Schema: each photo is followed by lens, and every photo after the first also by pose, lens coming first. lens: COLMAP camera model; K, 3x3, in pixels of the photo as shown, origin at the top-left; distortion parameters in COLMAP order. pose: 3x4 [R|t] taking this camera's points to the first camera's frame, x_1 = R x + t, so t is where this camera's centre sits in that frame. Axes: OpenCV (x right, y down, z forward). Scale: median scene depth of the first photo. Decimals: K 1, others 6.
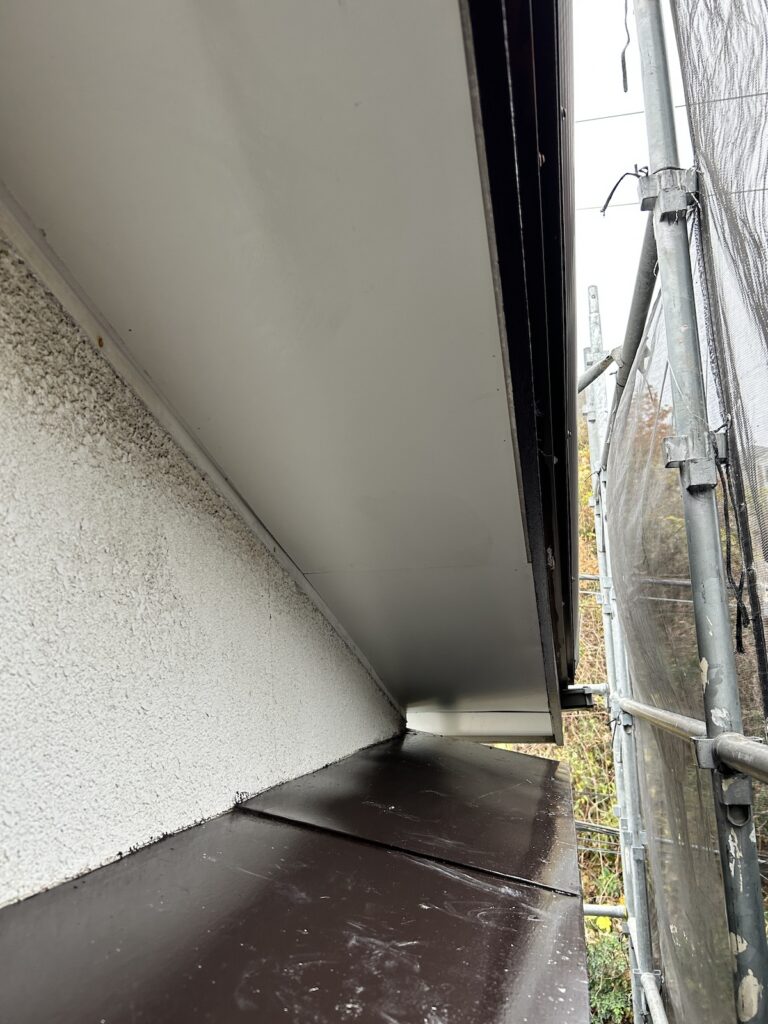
lens RADIAL K [[769.3, 0, 384.0], [0, 769.3, 512.0], [0, 0, 1]] dist [0.001203, -0.009894]
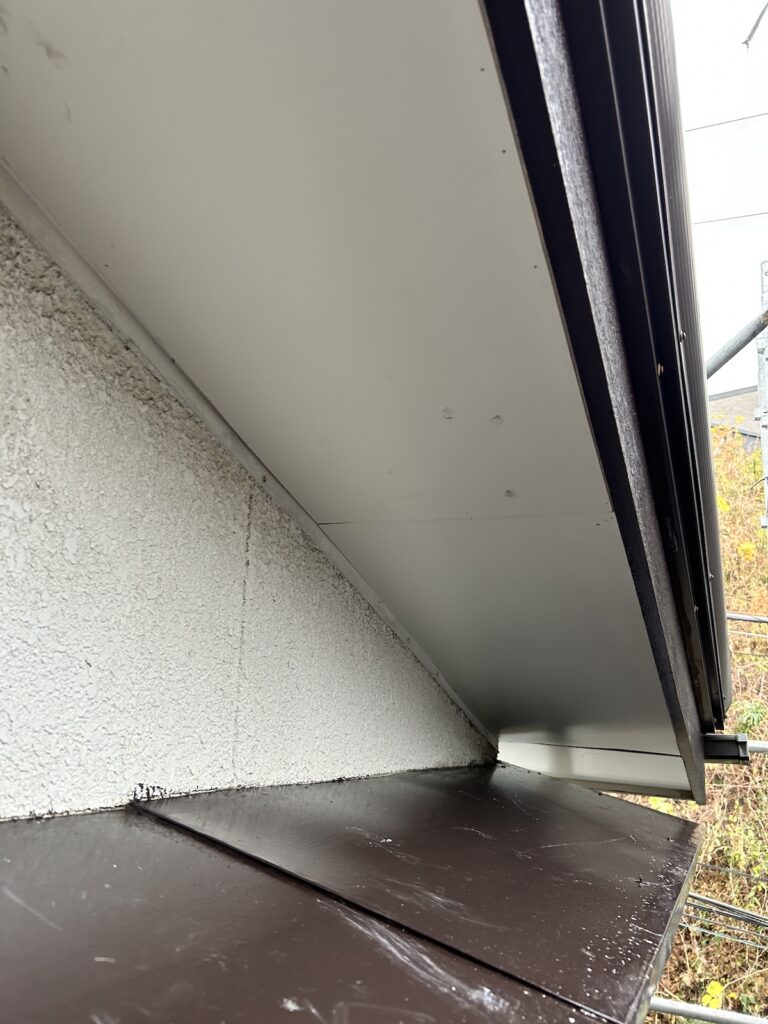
lens RADIAL K [[769.3, 0, 384.0], [0, 769.3, 512.0], [0, 0, 1]] dist [0.001203, -0.009894]
pose [[0.976206, 0.032920, -0.214332, 0.128851], [-0.044827, 0.997696, -0.050932, 0.107312], [0.212162, 0.059328, 0.975432, 0.263175]]
